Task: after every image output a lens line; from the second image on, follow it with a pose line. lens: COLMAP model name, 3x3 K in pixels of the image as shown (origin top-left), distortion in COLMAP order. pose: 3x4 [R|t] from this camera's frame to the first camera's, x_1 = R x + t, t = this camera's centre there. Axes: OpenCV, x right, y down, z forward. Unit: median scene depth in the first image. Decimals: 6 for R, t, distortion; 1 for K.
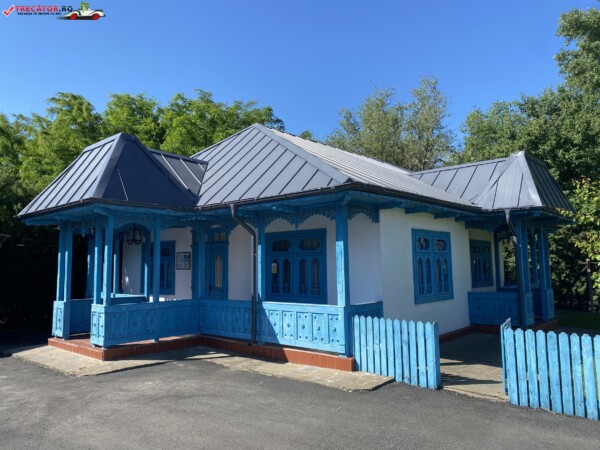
lens RADIAL K [[456.1, 0, 300.0], [0, 456.1, 225.0], [0, 0, 1]] dist [0.003877, -0.002347]
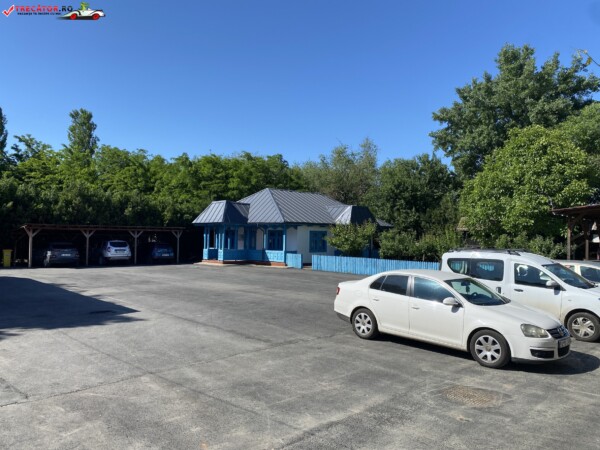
lens RADIAL K [[456.1, 0, 300.0], [0, 456.1, 225.0], [0, 0, 1]] dist [0.003877, -0.002347]
pose [[0.997717, 0.023706, -0.063229, 0.405081], [-0.019736, 0.997837, 0.062701, -0.256868], [0.064579, -0.061310, 0.996027, -2.513831]]
